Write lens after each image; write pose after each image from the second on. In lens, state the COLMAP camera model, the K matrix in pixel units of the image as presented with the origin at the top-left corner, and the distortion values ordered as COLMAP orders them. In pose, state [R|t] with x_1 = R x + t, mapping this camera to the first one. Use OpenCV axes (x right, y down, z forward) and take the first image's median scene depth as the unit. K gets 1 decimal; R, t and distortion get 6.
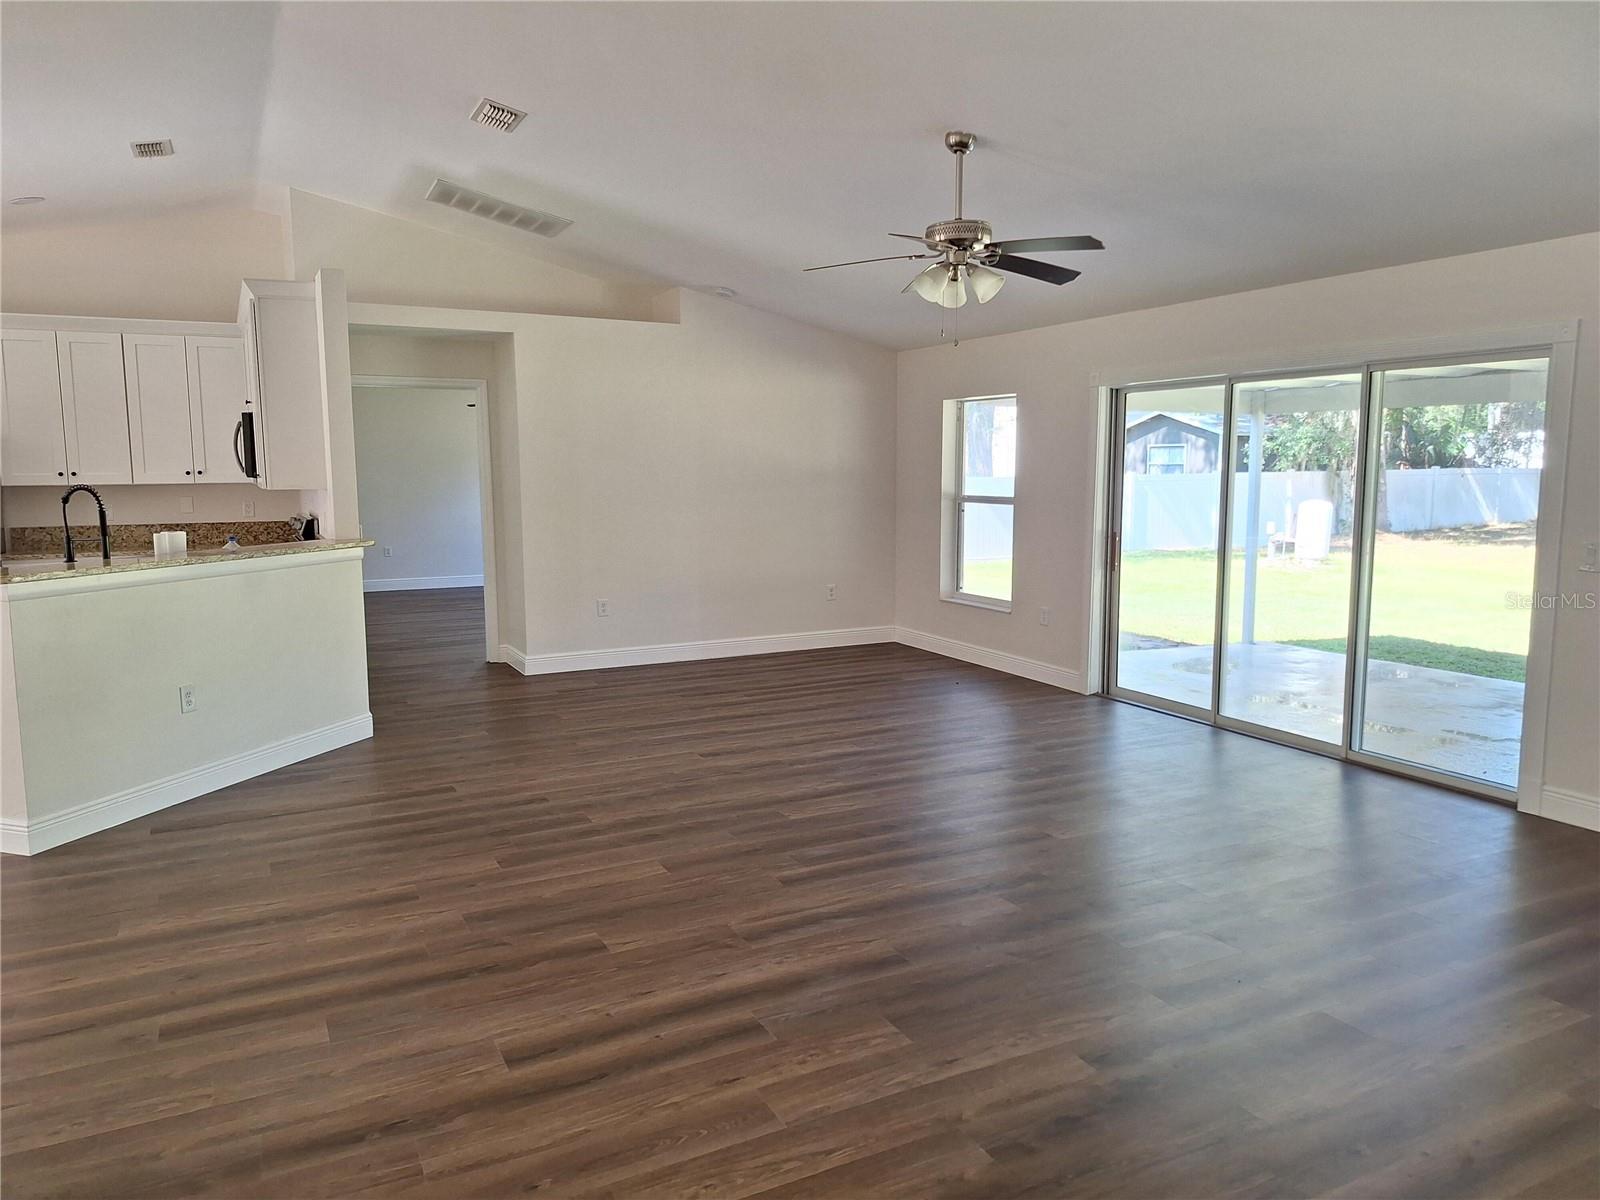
lens RADIAL K [[1108.2, 0, 807.3], [0, 1108.2, 601.3], [0, 0, 1]] dist [0.083903, -0.089492]
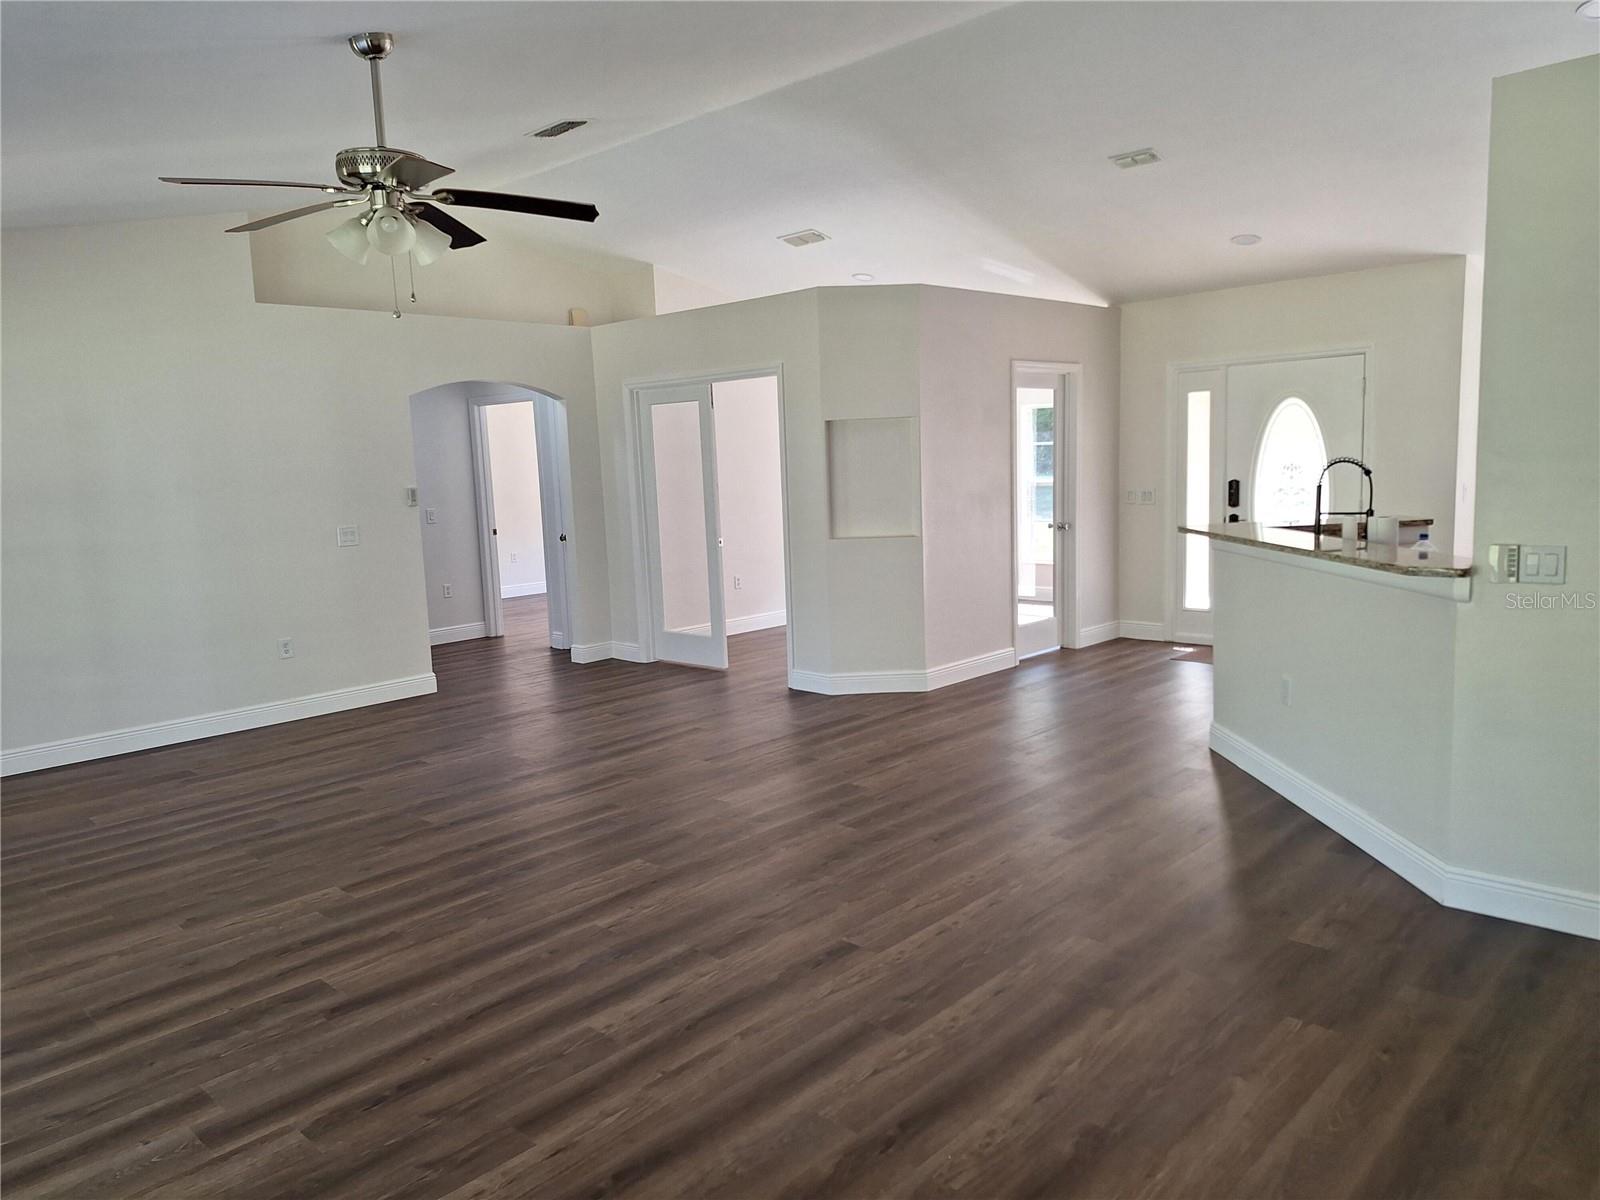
lens RADIAL K [[1108.2, 0, 804.0], [0, 1108.2, 589.7], [0, 0, 1]] dist [0.083903, -0.089492]
pose [[-0.944933, 0.078227, -0.317778, 0.133520], [-0.001242, 0.970148, 0.242510, -0.243493], [0.327263, 0.229550, -0.916627, 1.878347]]
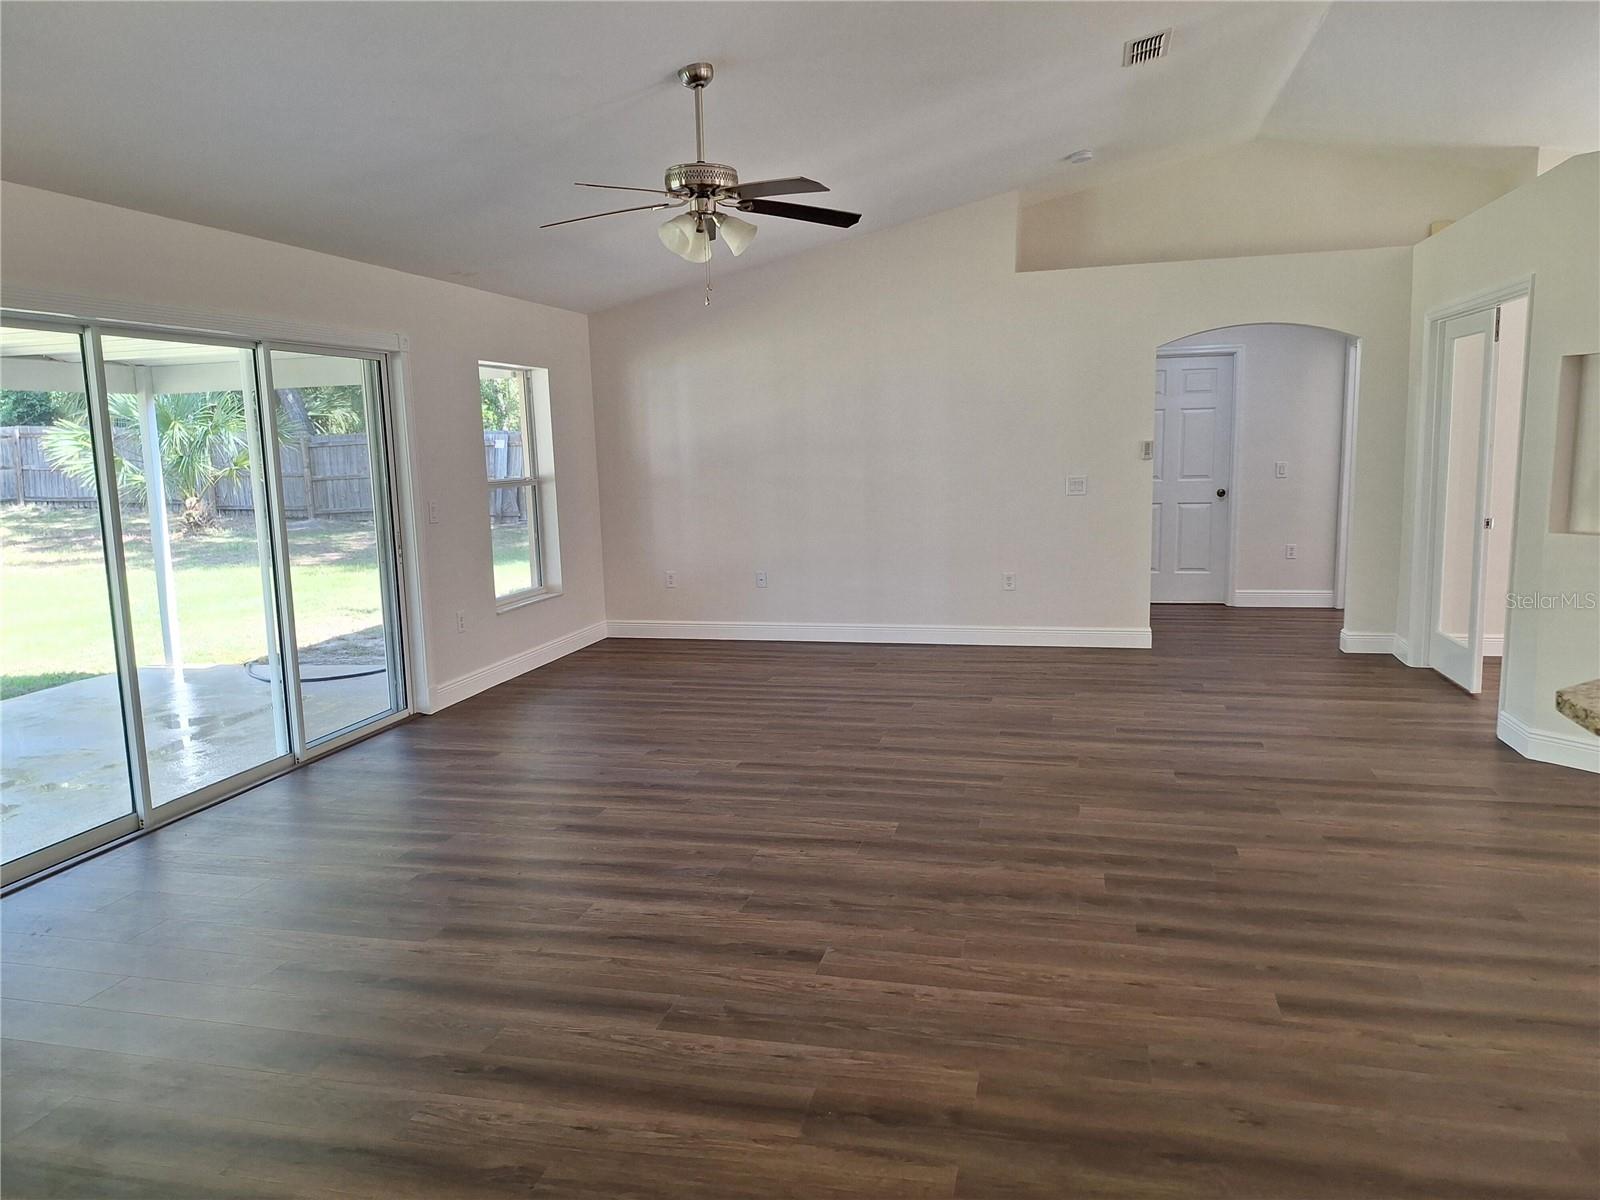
lens RADIAL K [[1108.2, 0, 808.4], [0, 1108.2, 592.9], [0, 0, 1]] dist [0.083903, -0.089492]
pose [[-0.750896, -0.072921, 0.656382, -0.557381], [0.110788, 0.965893, 0.234046, -0.212158], [-0.651062, 0.248464, -0.717206, 1.701250]]
